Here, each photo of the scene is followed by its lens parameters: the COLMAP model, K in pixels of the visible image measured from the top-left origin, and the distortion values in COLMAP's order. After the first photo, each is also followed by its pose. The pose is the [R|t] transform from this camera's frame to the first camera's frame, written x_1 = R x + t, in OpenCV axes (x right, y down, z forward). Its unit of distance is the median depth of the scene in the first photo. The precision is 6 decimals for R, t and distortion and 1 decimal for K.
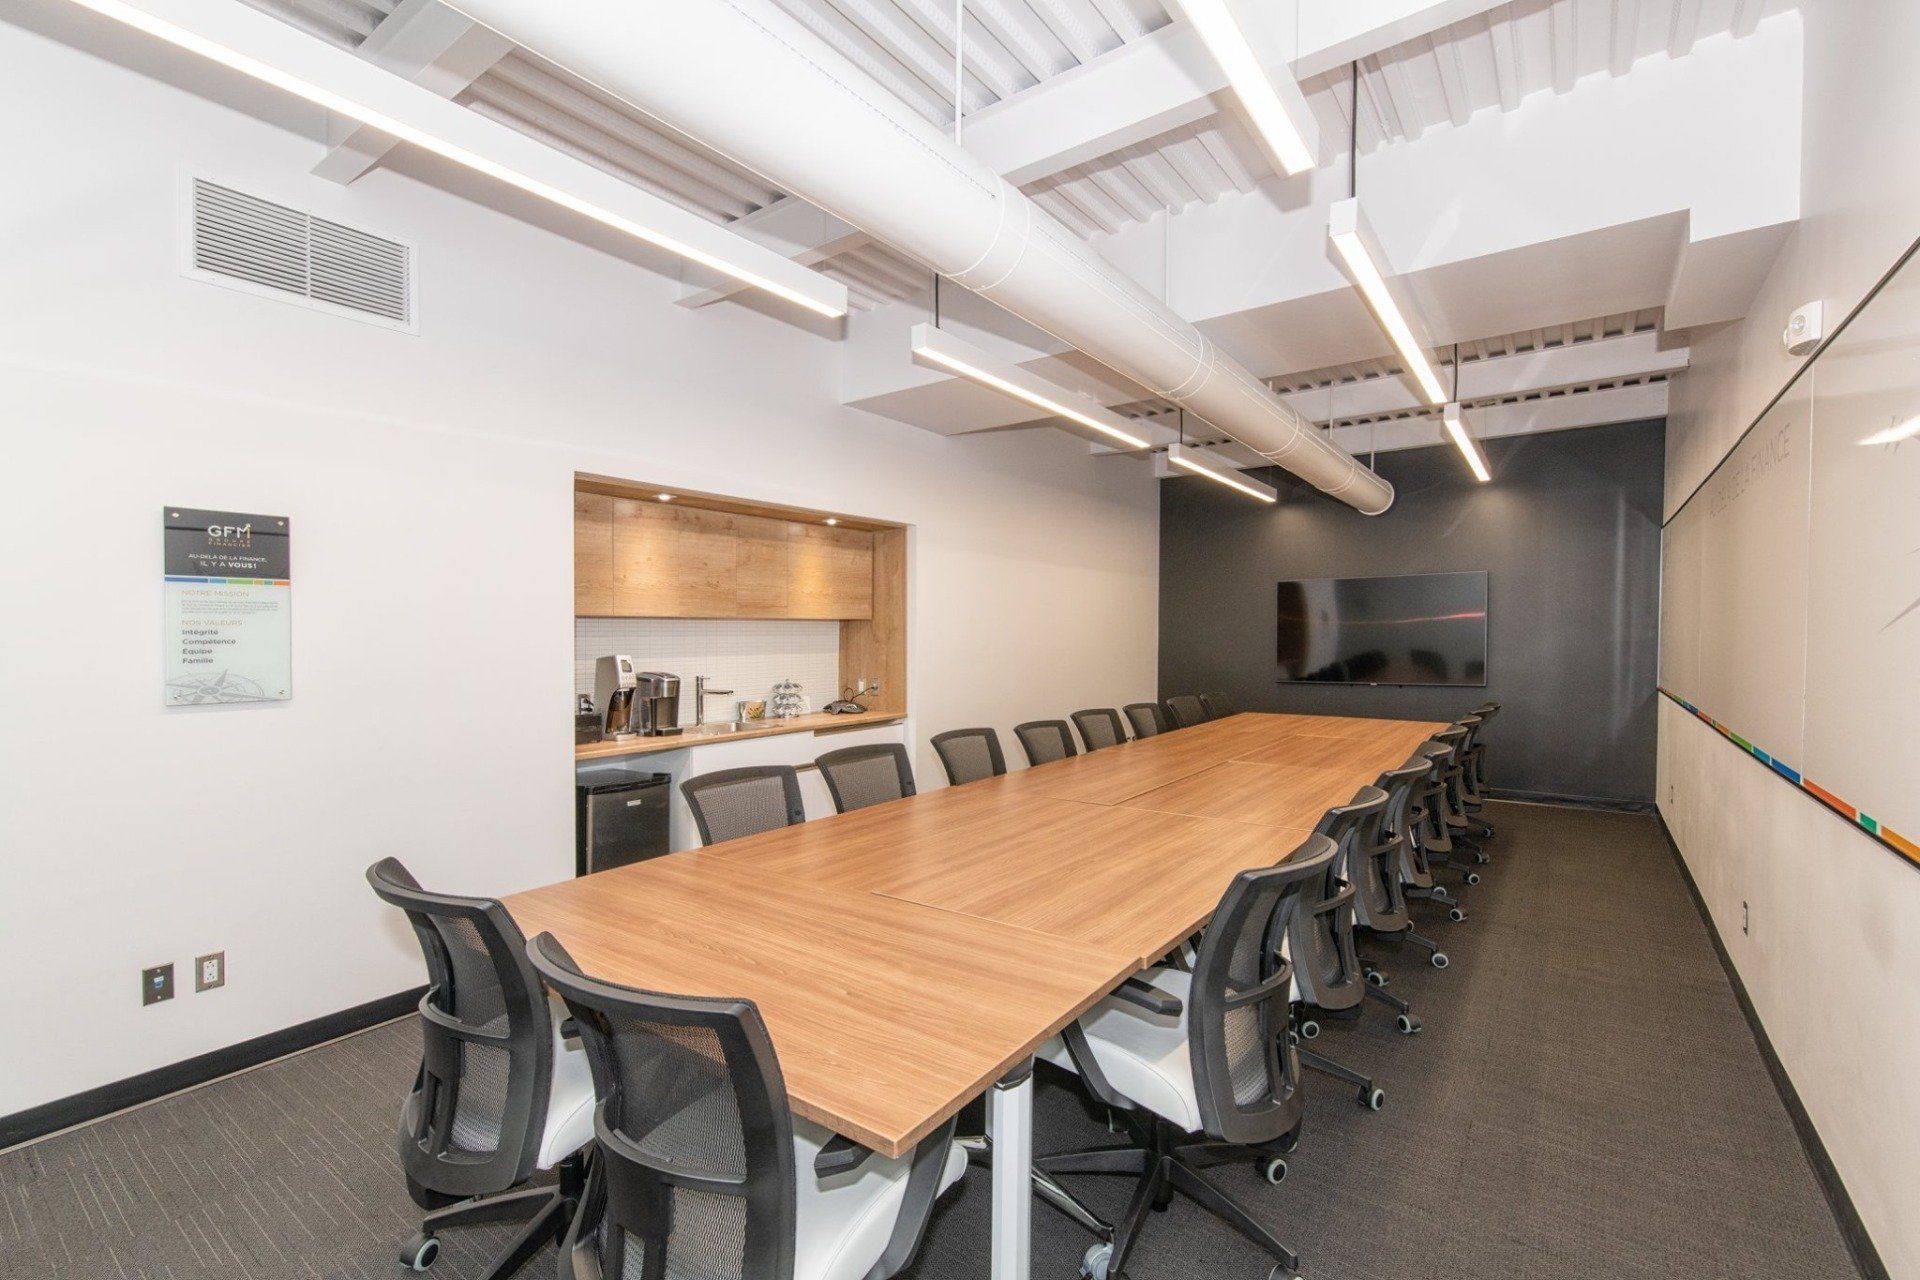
lens RADIAL K [[852.3, 0, 972.4], [0, 852.3, 631.8], [0, 0, 1]] dist [-0.018759, 0.000261]
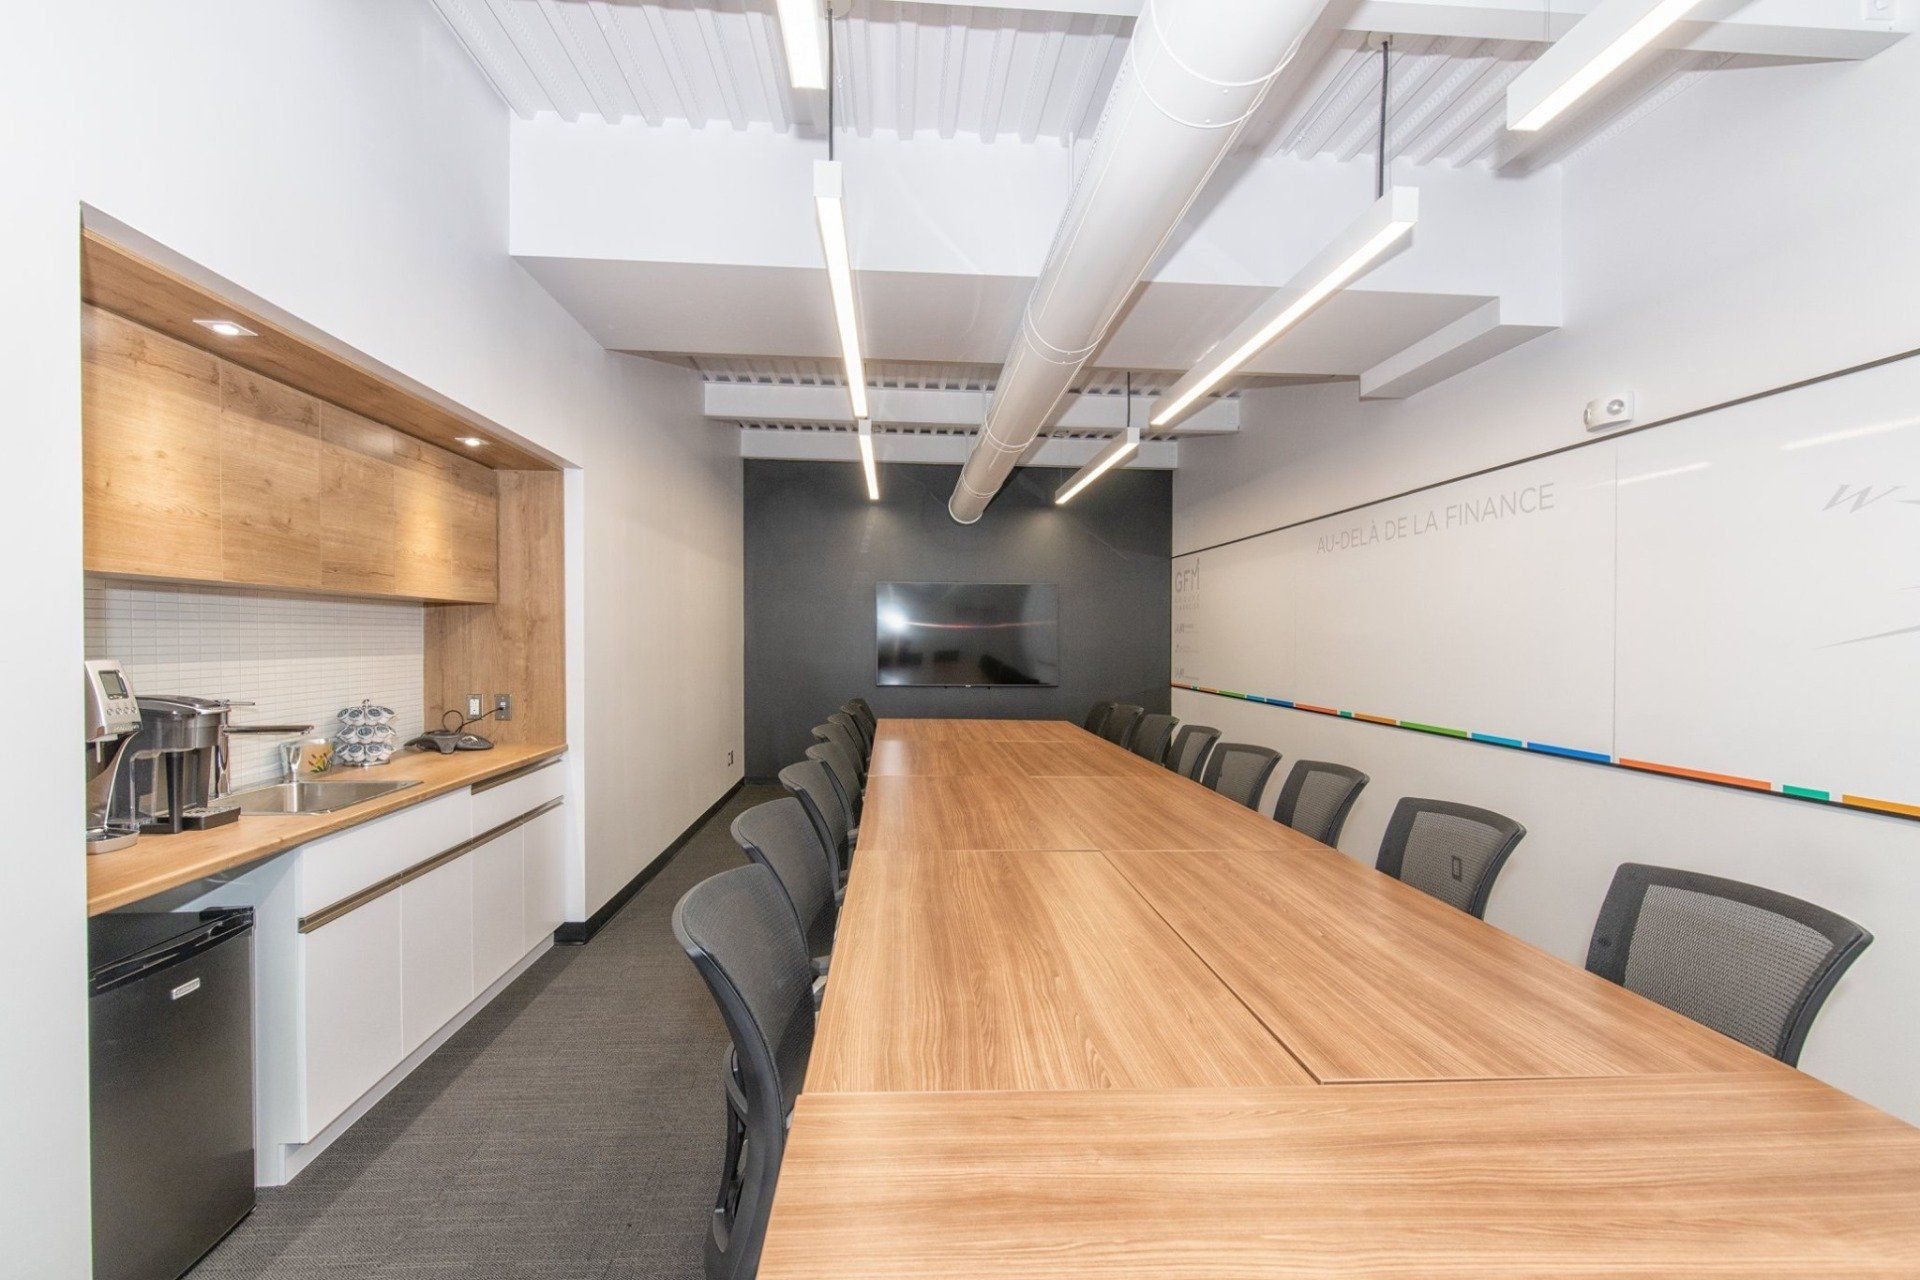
lens RADIAL K [[872.3, 0, 960.0], [0, 872.3, 640.0], [0, 0, 1]] dist [-0.001894, -0.000085]
pose [[0.780670, 0.008777, 0.624882, -0.302703], [-0.015979, 0.999855, 0.005918, 0.005422], [-0.624739, -0.014605, 0.780697, 0.314800]]
